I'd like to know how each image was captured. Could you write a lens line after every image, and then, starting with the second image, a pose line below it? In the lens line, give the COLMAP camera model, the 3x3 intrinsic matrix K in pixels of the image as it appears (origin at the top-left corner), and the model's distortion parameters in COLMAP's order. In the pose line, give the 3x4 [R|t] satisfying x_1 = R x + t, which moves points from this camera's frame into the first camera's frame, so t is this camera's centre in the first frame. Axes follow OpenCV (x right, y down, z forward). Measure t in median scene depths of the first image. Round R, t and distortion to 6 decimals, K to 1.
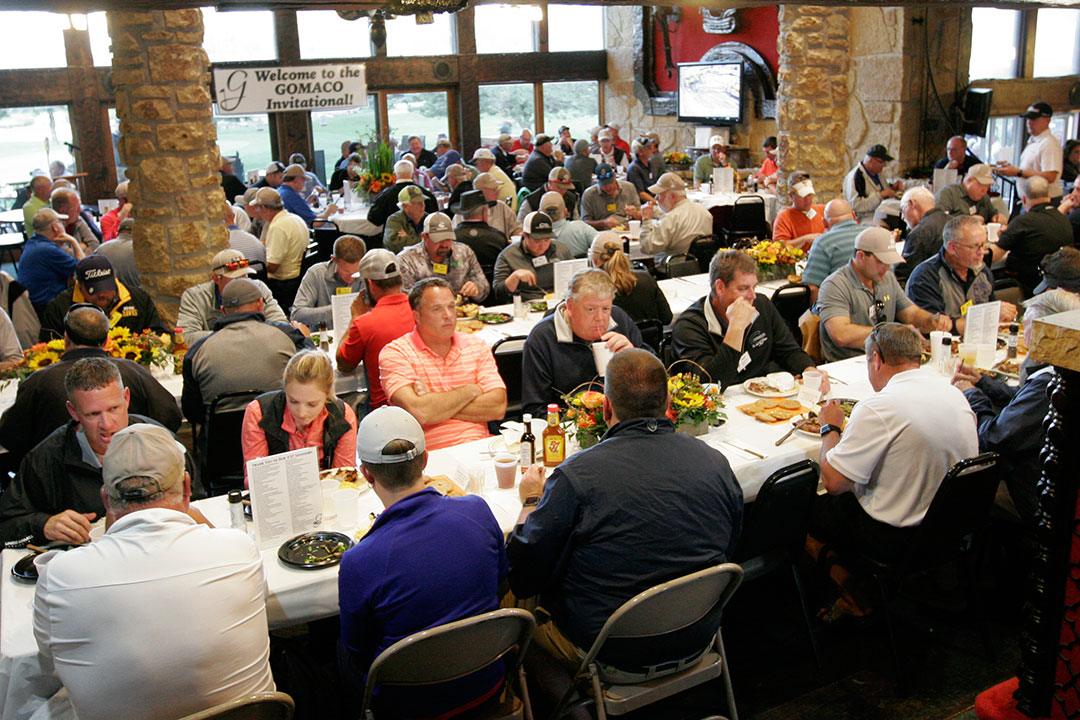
lens RADIAL K [[1057.0, 0, 540.0], [0, 1057.0, 360.0], [0, 0, 1]] dist [-0.046328, 0.012260]
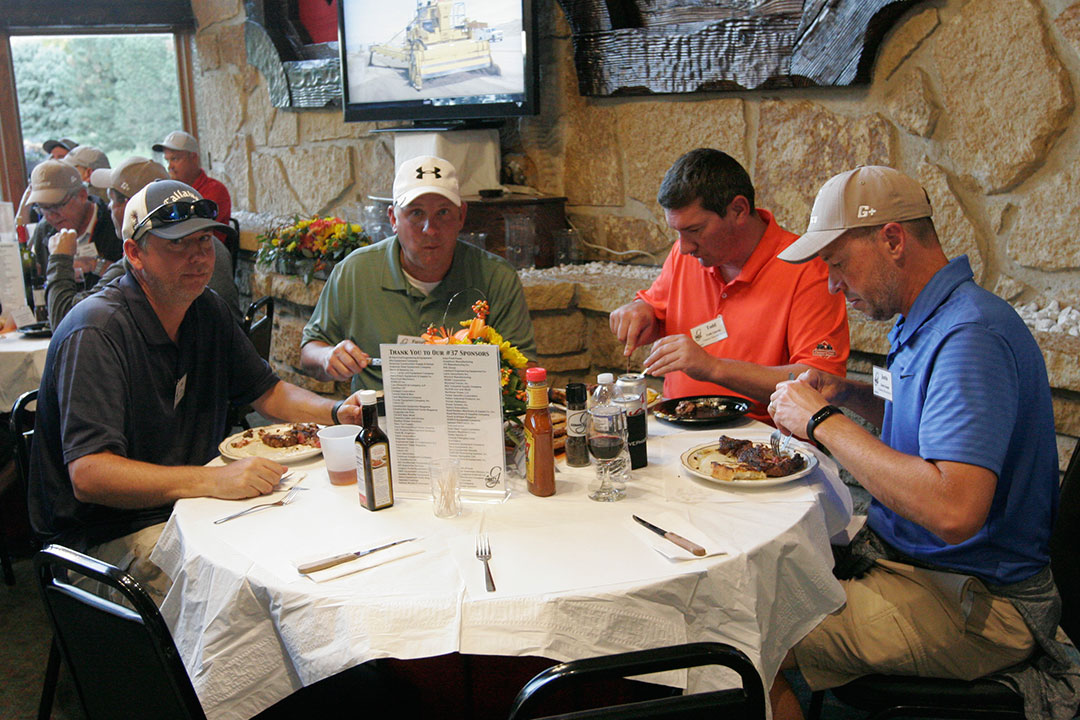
lens RADIAL K [[1057.0, 0, 540.0], [0, 1057.0, 360.0], [0, 0, 1]] dist [-0.046328, 0.012260]
pose [[0.982889, -0.060890, 0.173846, 0.134326], [0.066147, 0.997507, -0.024601, -0.145685], [-0.171915, 0.035680, 0.984465, 0.697413]]
